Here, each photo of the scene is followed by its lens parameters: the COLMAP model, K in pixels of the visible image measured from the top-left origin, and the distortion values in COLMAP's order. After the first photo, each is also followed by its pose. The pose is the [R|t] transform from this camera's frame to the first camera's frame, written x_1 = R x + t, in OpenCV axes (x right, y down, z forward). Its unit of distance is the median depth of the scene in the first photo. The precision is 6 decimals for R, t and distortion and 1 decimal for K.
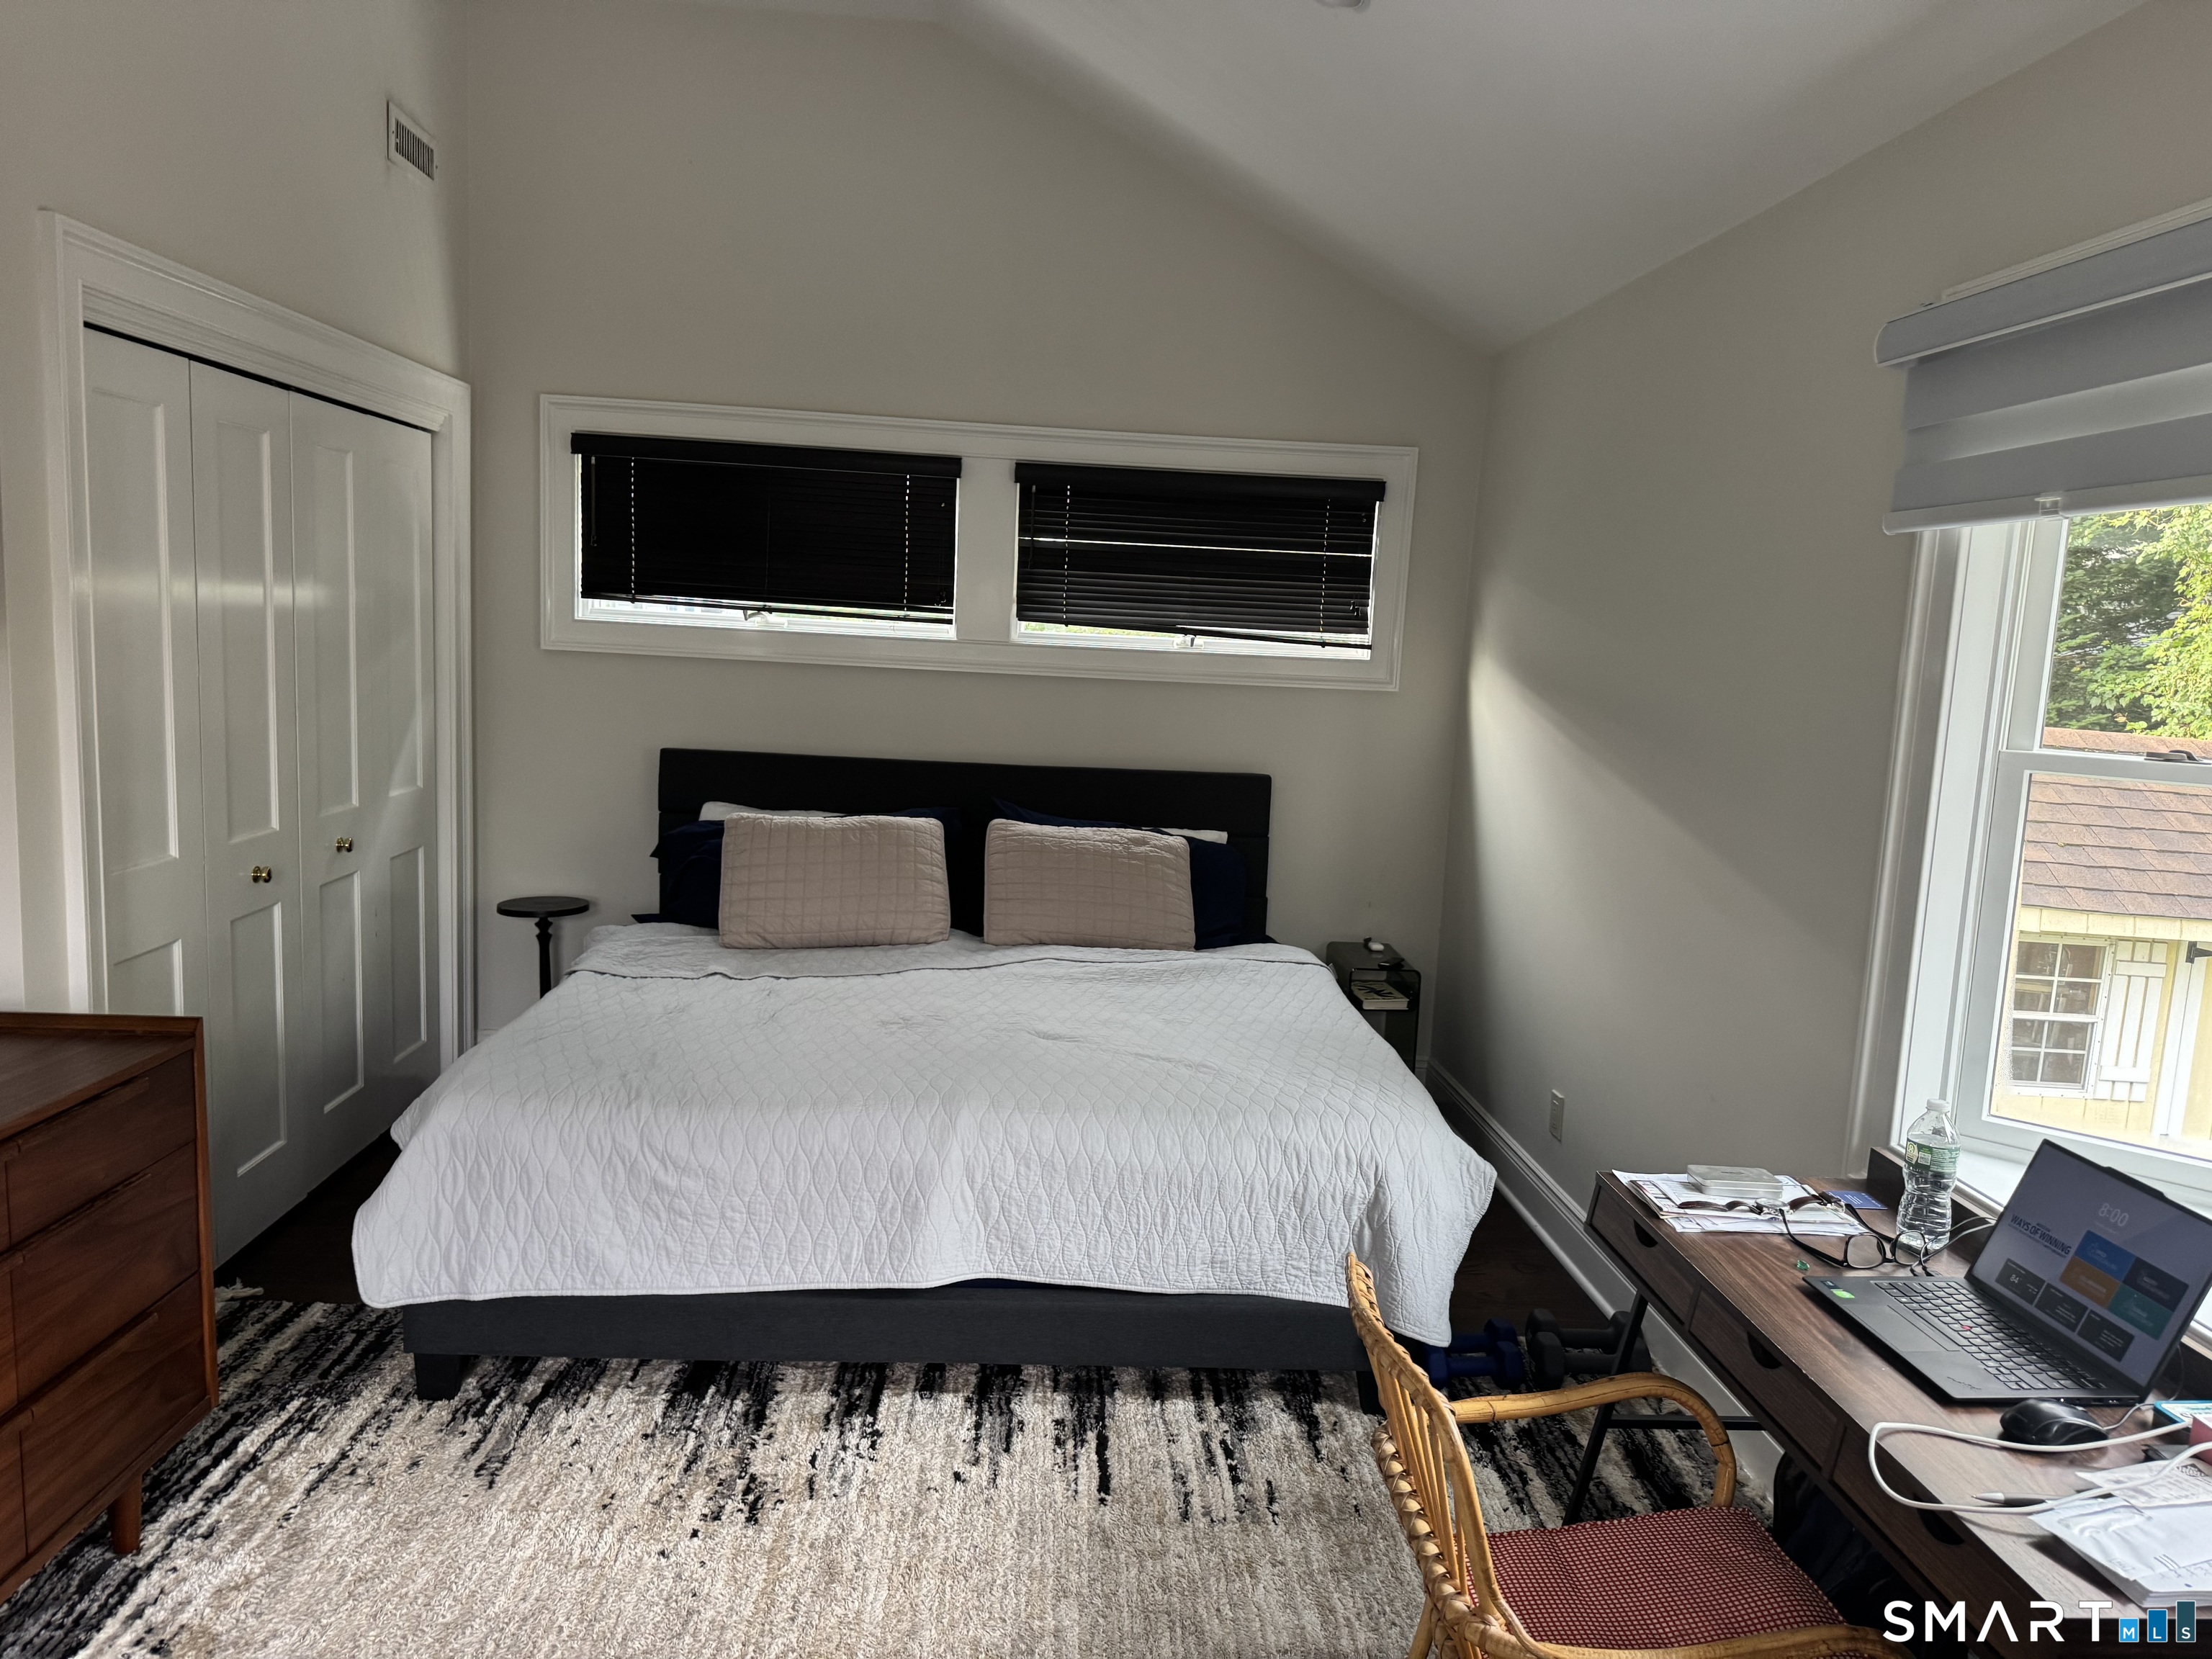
lens RADIAL K [[1561.4, 0, 1101.9], [0, 1561.4, 826.4], [0, 0, 1]] dist [0.021493, -0.023403]
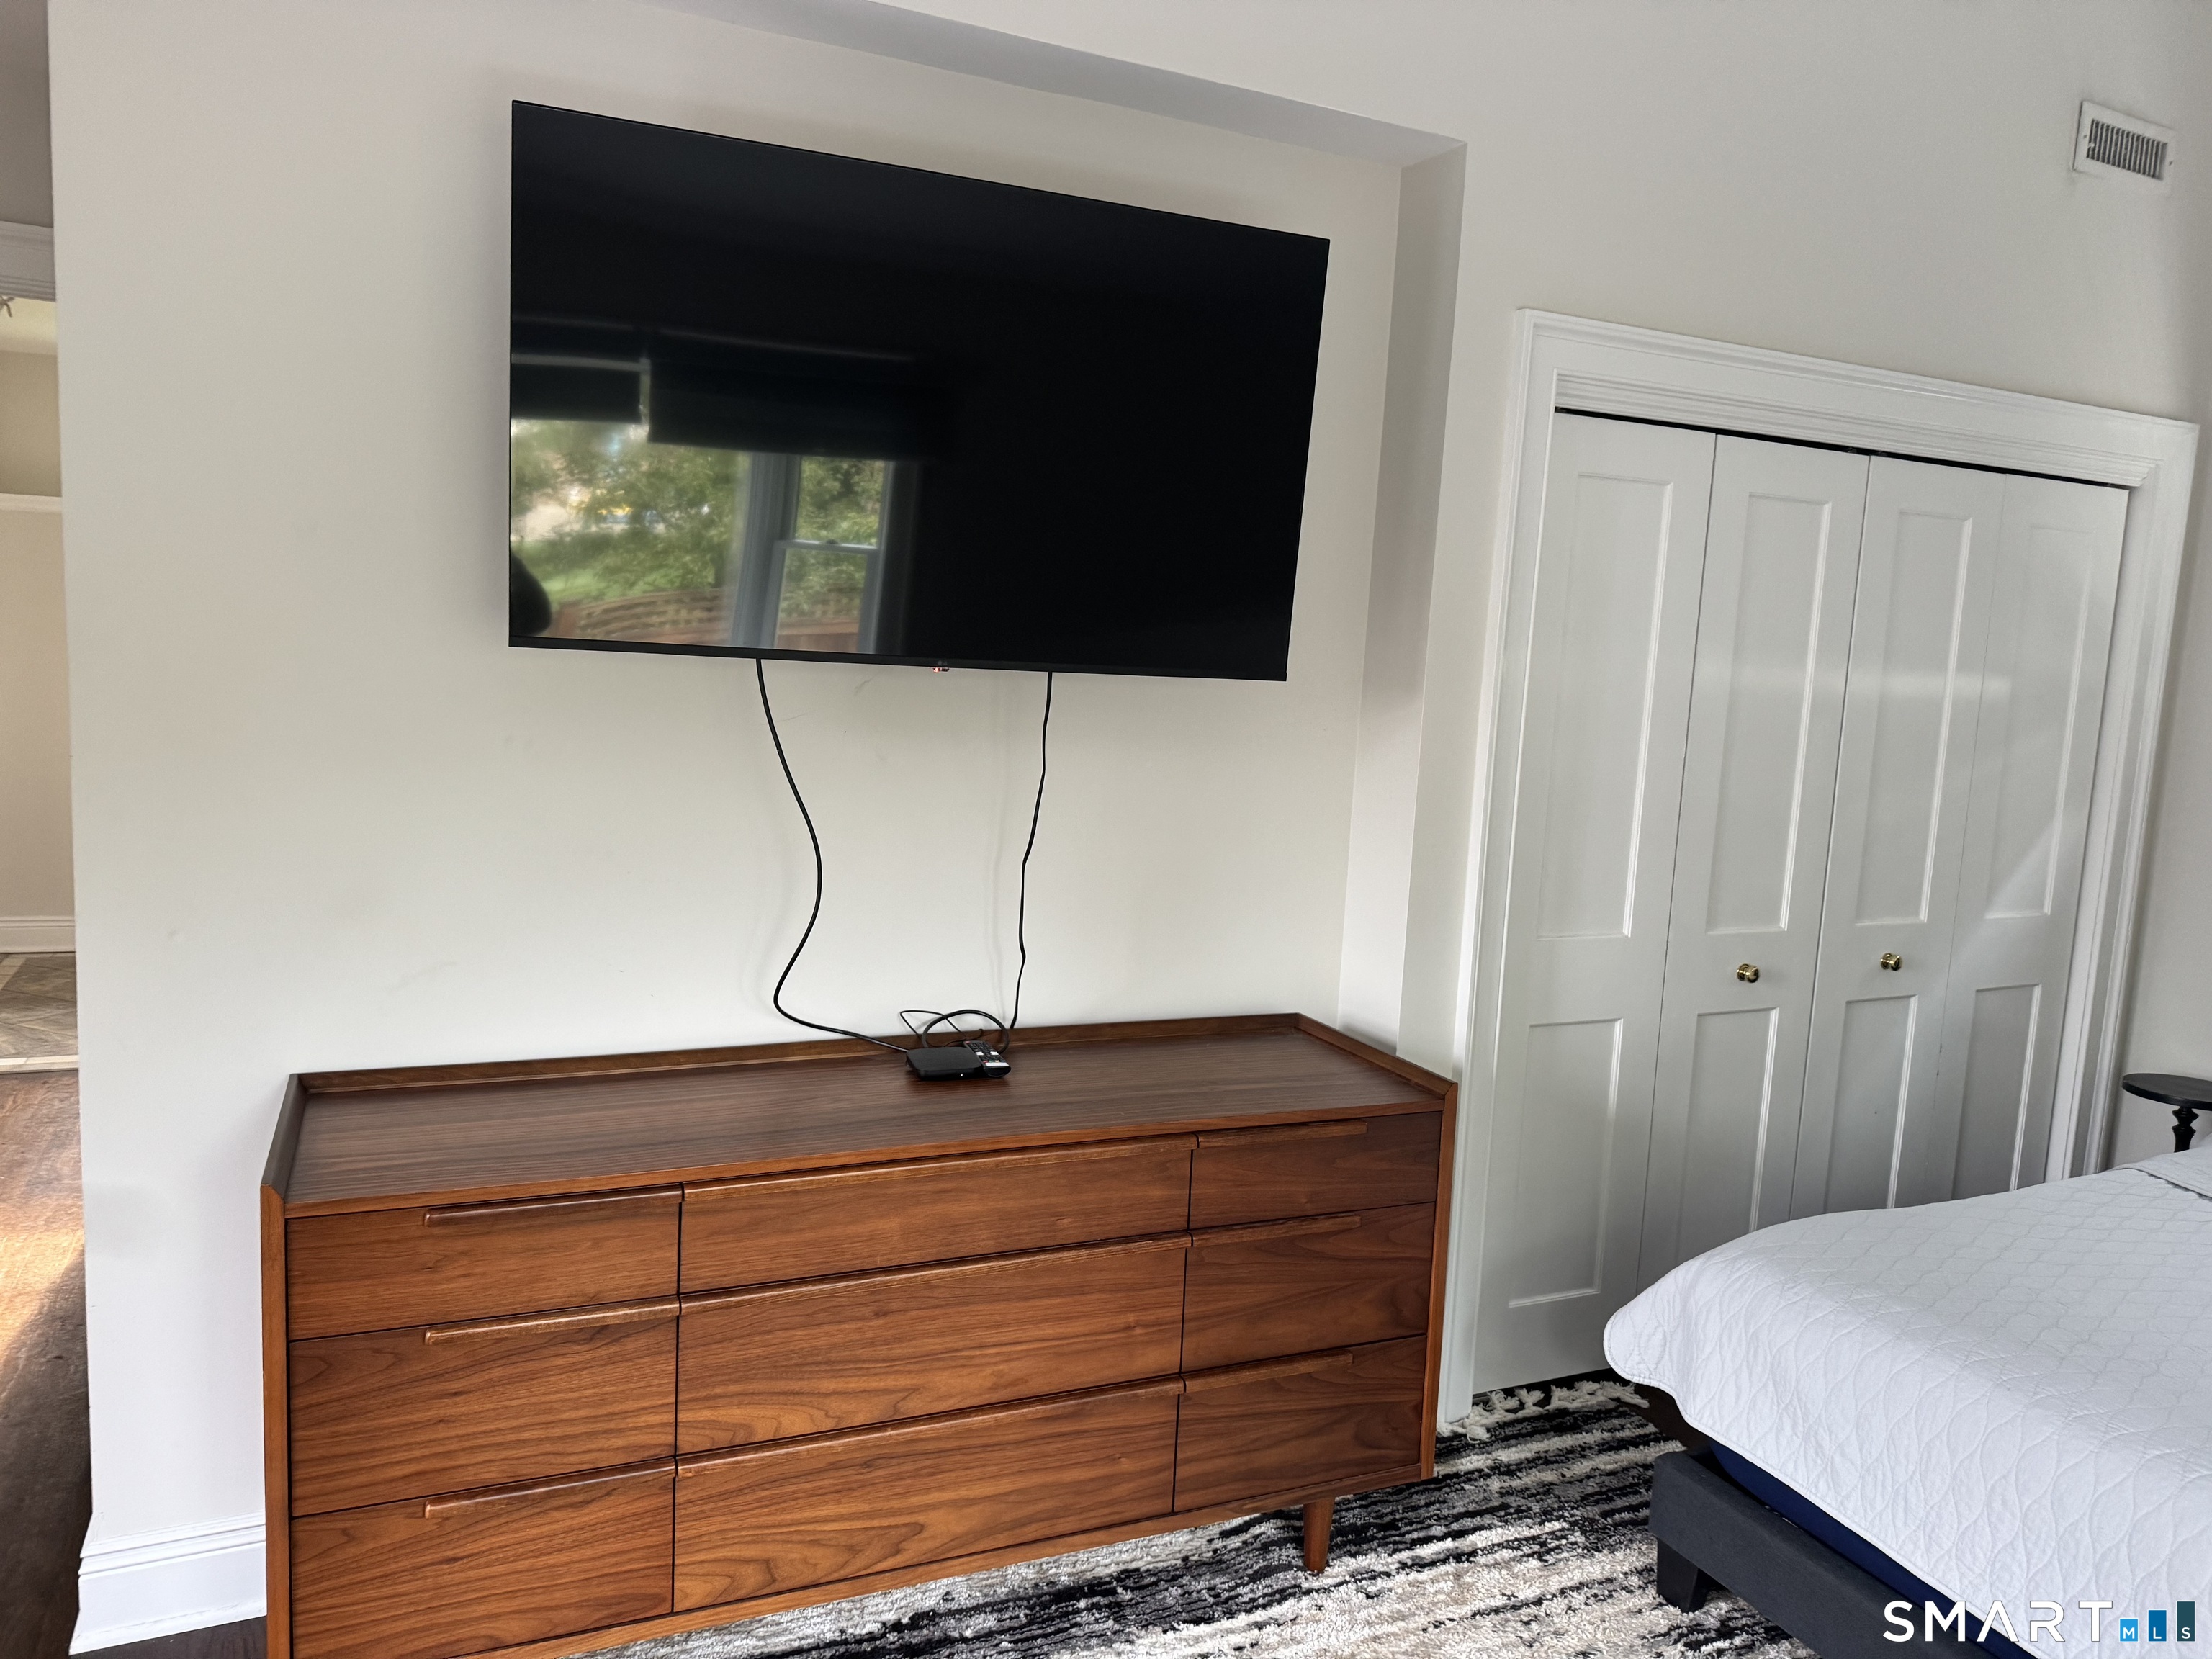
lens RADIAL K [[1561.4, 0, 1101.9], [0, 1561.4, 826.4], [0, 0, 1]] dist [0.021493, -0.023403]
pose [[0.392558, 0.080944, -0.916158, 0.208824], [-0.150025, 0.988414, 0.023045, -0.024979], [0.907409, 0.128400, 0.400153, 0.341806]]
